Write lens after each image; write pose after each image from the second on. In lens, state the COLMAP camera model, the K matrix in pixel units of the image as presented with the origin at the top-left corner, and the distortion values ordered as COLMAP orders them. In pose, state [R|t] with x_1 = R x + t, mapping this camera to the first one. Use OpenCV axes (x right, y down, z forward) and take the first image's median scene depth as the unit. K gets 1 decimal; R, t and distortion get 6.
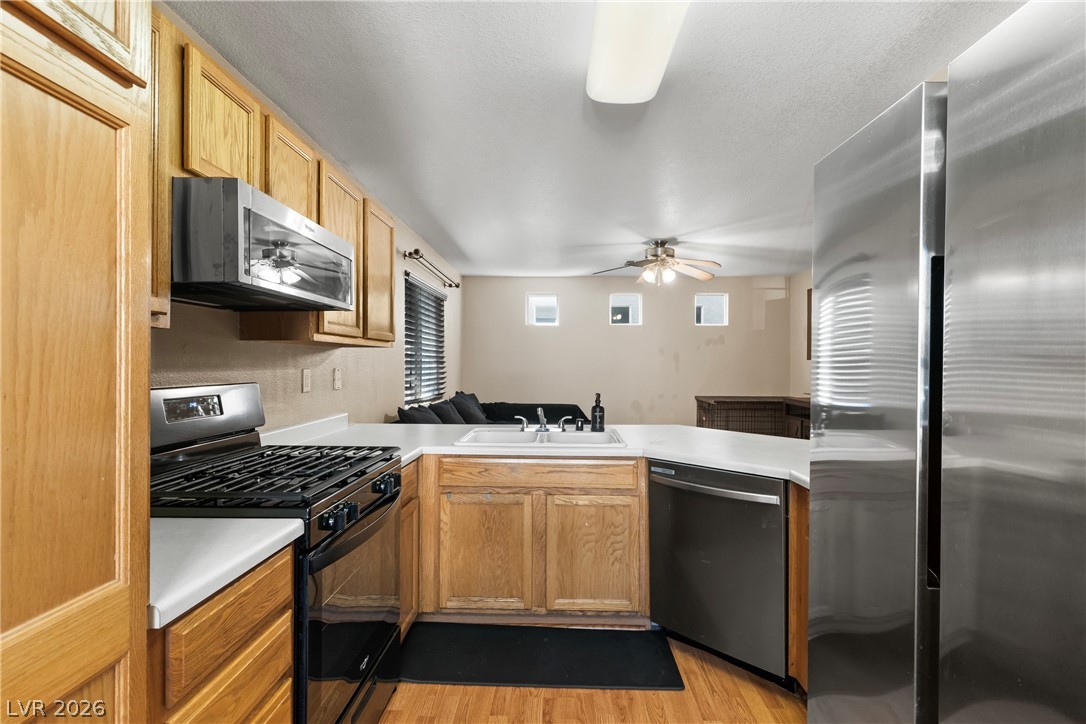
lens RADIAL K [[515.8, 0, 545.1], [0, 515.8, 361.2], [0, 0, 1]] dist [0.002067, 0.000553]
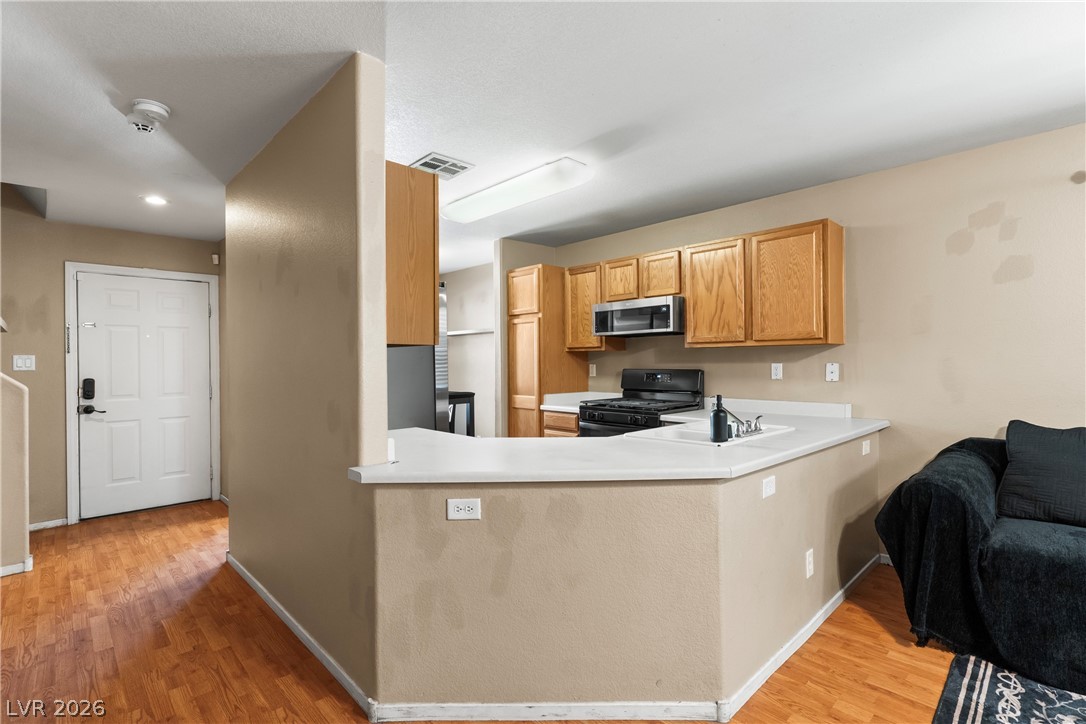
lens RADIAL K [[515.8, 0, 547.2], [0, 515.8, 362.9], [0, 0, 1]] dist [0.002067, 0.000553]
pose [[-0.698548, -0.000287, -0.715564, 1.285237], [0.008837, 0.999920, -0.009028, 0.030784], [0.715509, -0.012630, -0.698489, 2.014164]]
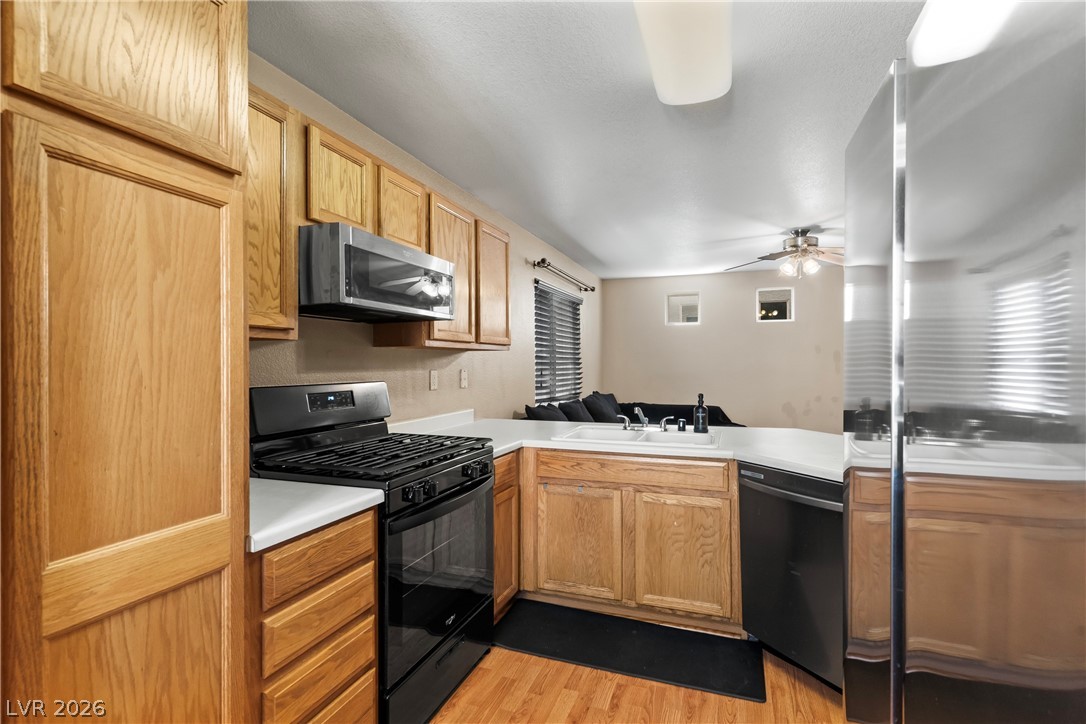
lens RADIAL K [[515.8, 0, 546.4], [0, 515.8, 361.6], [0, 0, 1]] dist [0.002067, 0.000553]
pose [[0.948921, -0.008585, -0.315397, 0.194606], [0.008323, 0.999963, -0.002179, 0.000544], [0.315404, -0.000557, 0.948957, -0.039635]]
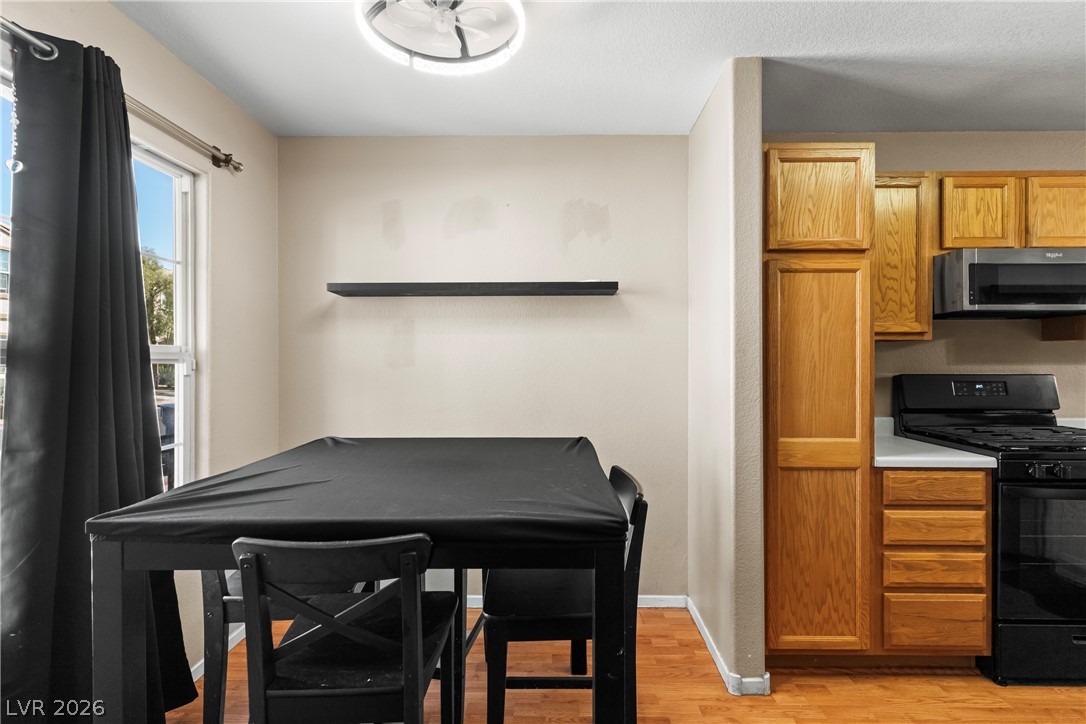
lens RADIAL K [[515.8, 0, 543.8], [0, 515.8, 362.1], [0, 0, 1]] dist [0.002067, 0.000553]
pose [[0.006390, 0.001643, -0.999978, 0.701013], [0.004255, 0.999990, 0.001670, 0.003728], [0.999971, -0.004265, 0.006383, -0.245359]]
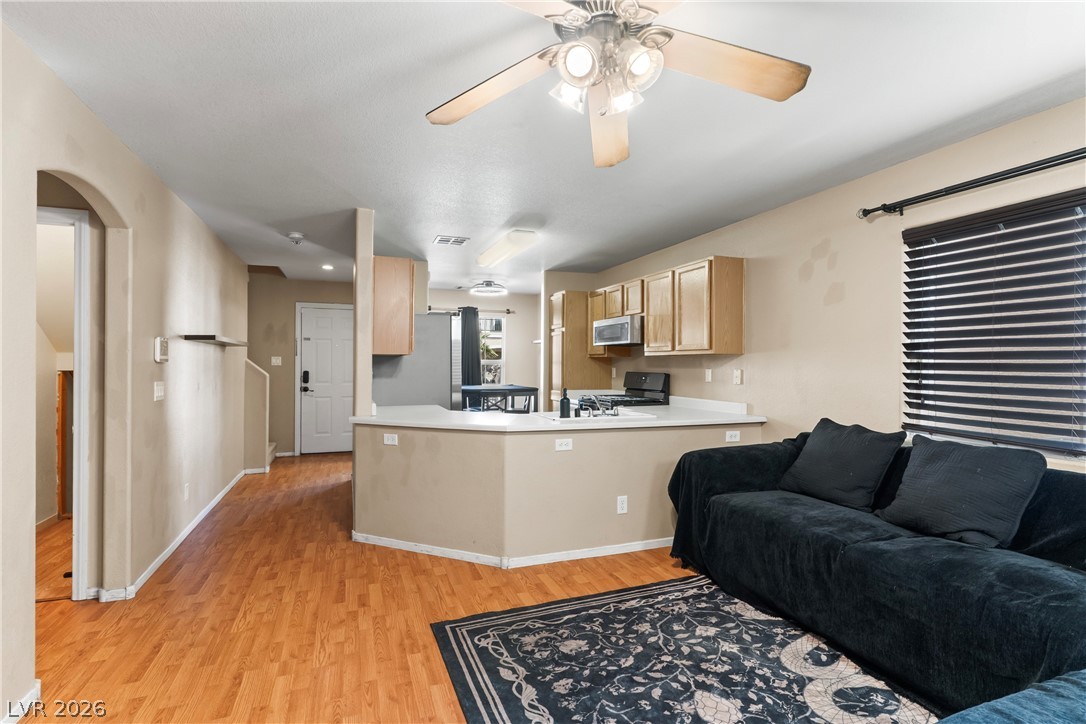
lens RADIAL K [[515.8, 0, 541.2], [0, 515.8, 364.9], [0, 0, 1]] dist [0.002067, 0.000553]
pose [[-0.924470, -0.012621, -0.381045, 0.936258], [-0.010024, 0.999911, -0.008800, 0.032446], [0.381122, -0.004316, -0.924515, 3.117839]]
